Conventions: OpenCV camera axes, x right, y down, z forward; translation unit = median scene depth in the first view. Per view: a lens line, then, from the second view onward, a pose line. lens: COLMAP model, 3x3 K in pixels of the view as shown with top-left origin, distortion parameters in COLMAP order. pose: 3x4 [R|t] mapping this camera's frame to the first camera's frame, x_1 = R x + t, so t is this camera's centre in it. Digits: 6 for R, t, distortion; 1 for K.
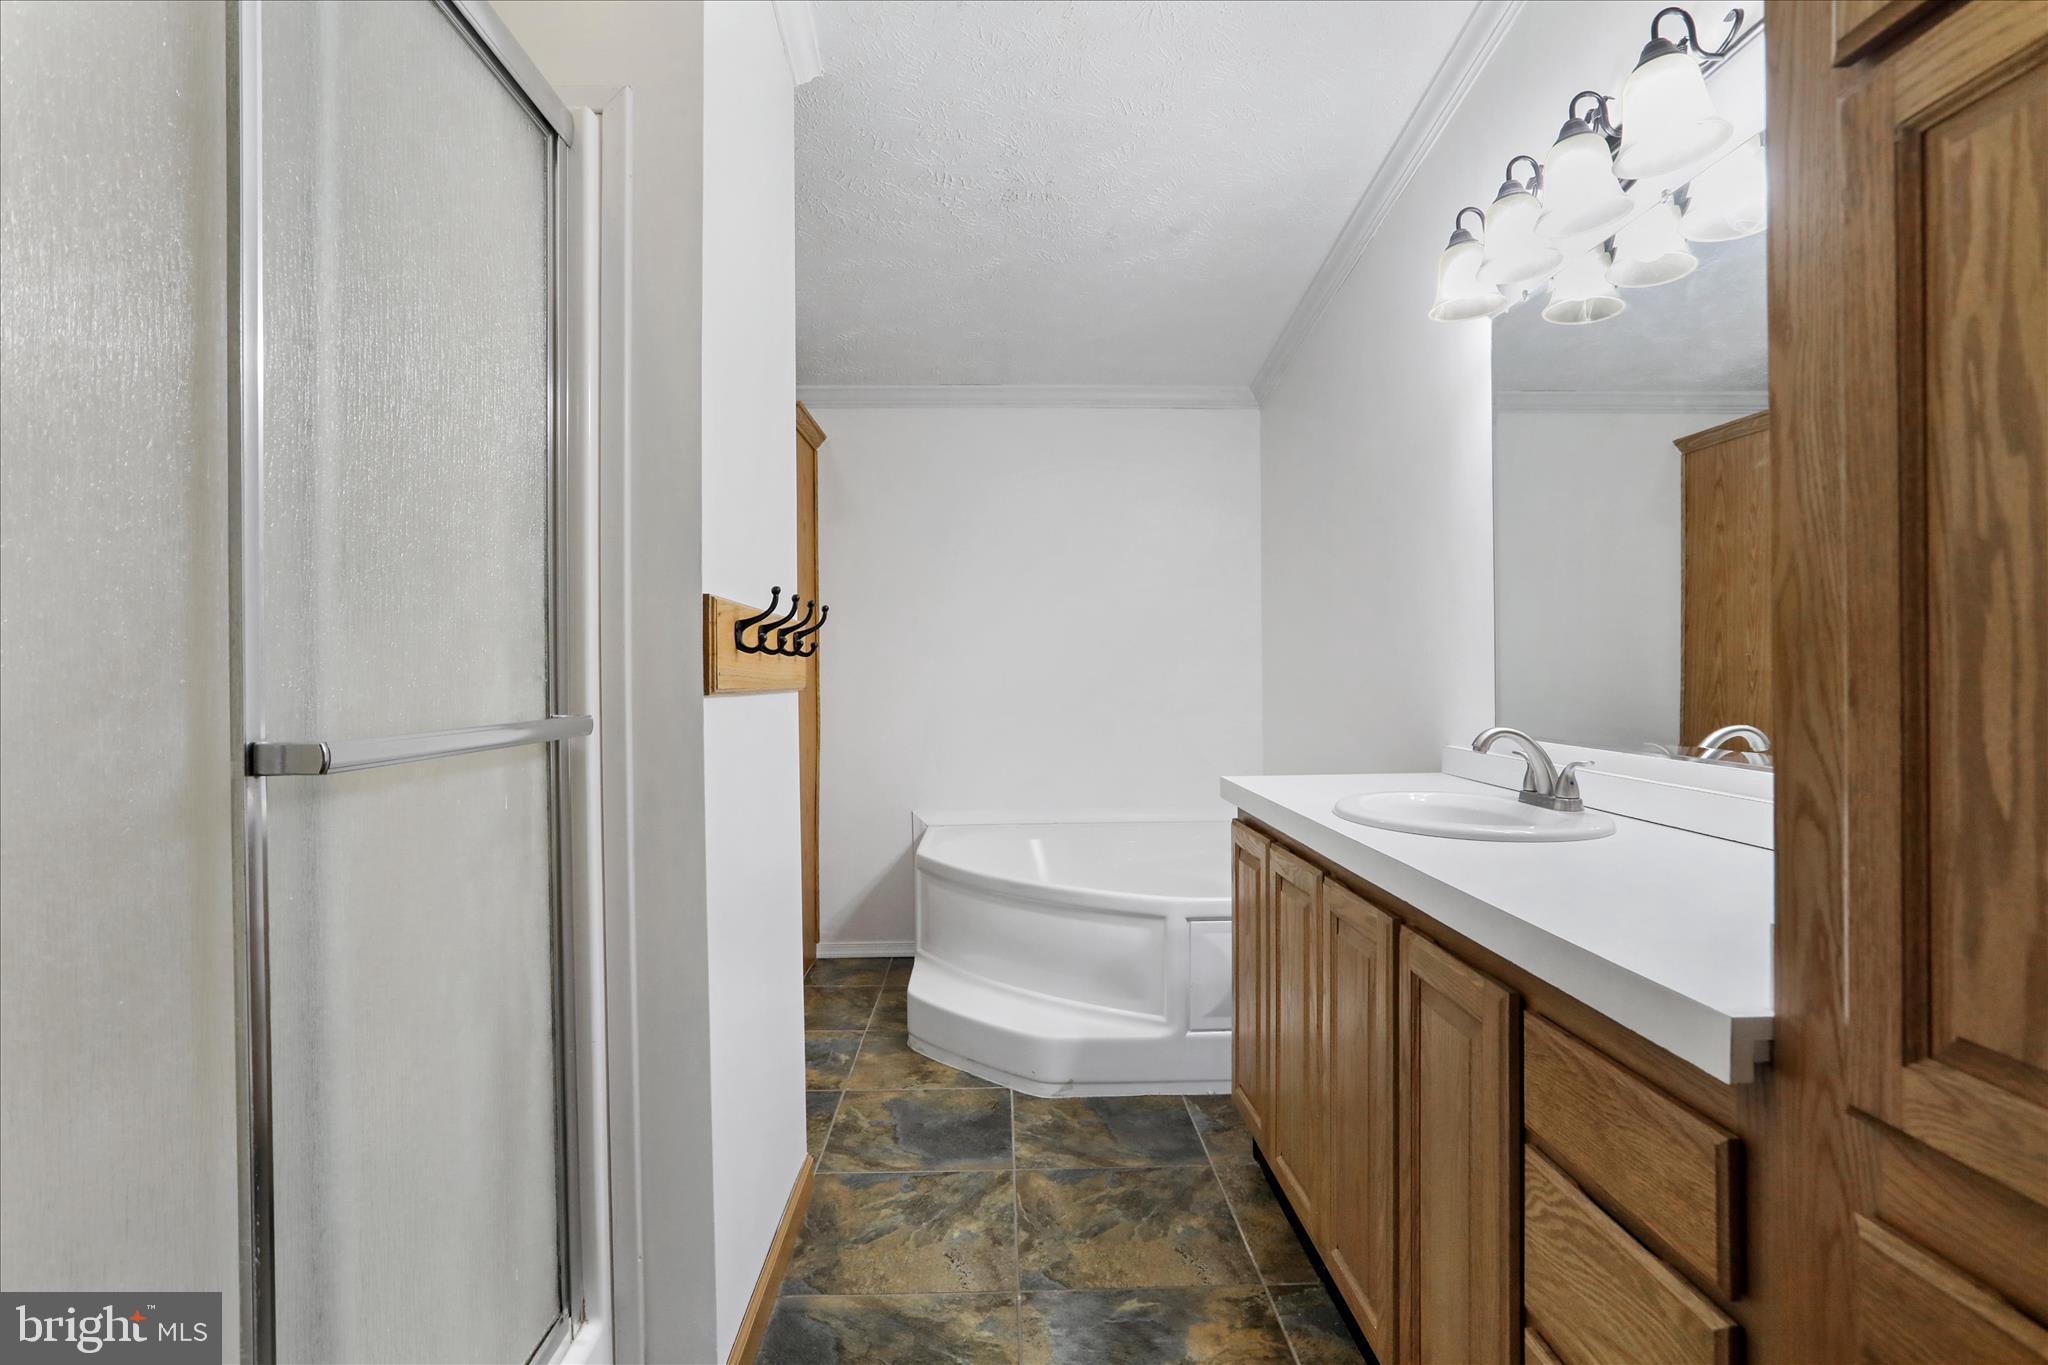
lens RADIAL K [[992.6, 0, 1024.0], [0, 992.6, 682.5], [0, 0, 1]] dist [-0.020898, 0.000870]
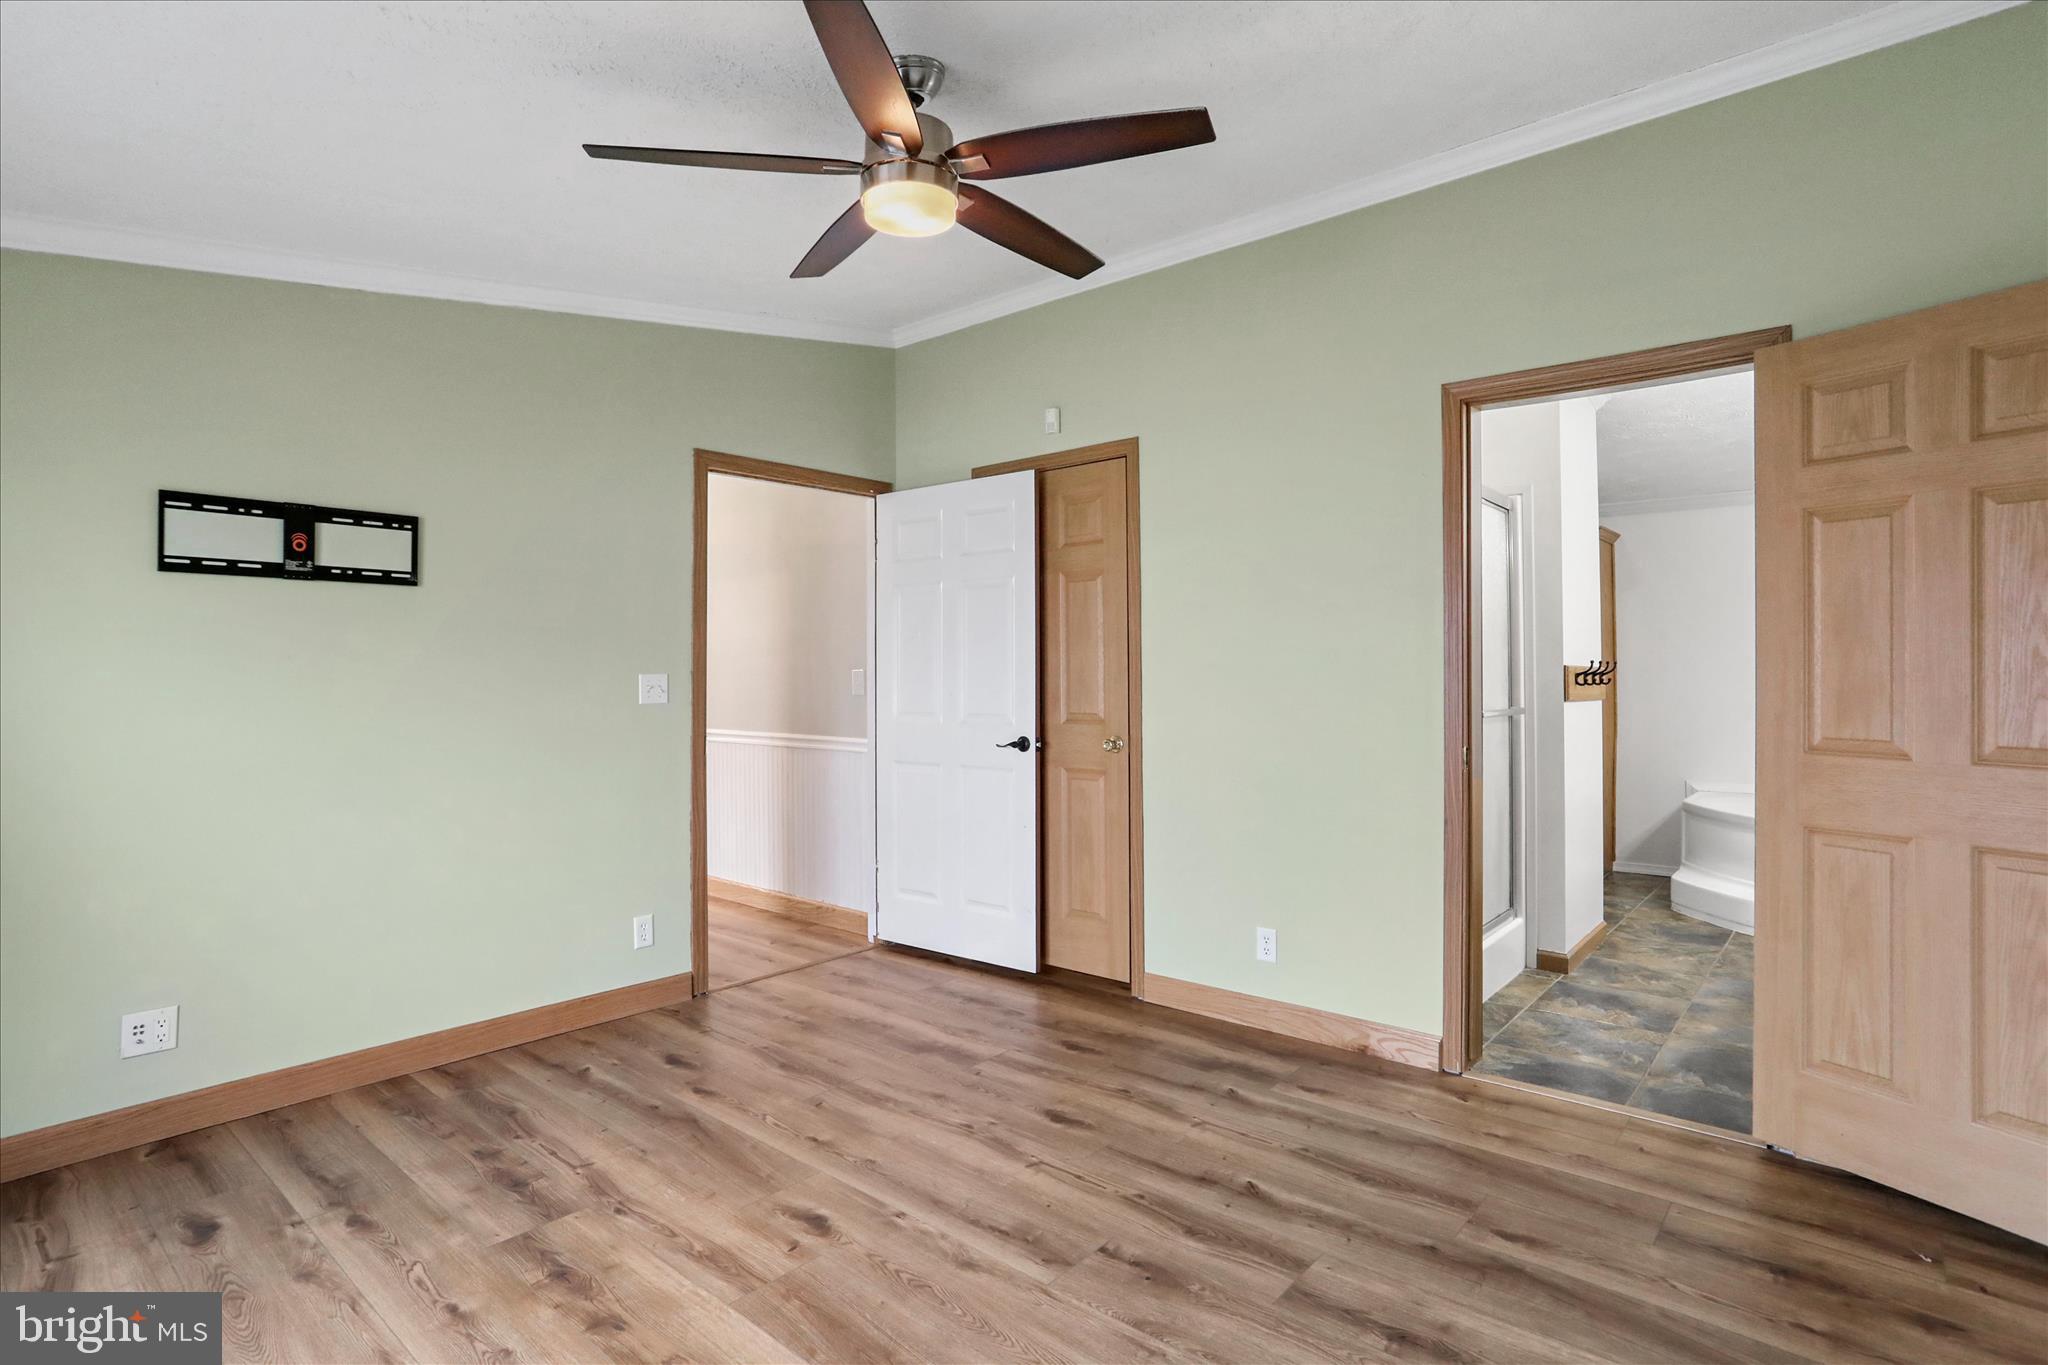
lens RADIAL K [[992.6, 0, 1024.0], [0, 992.6, 682.5], [0, 0, 1]] dist [-0.020898, 0.000870]
pose [[0.730049, 0.002305, -0.683391, 0.309901], [-0.005480, 0.999982, -0.002482, -0.016952], [0.683373, 0.005557, 0.730048, -1.378193]]
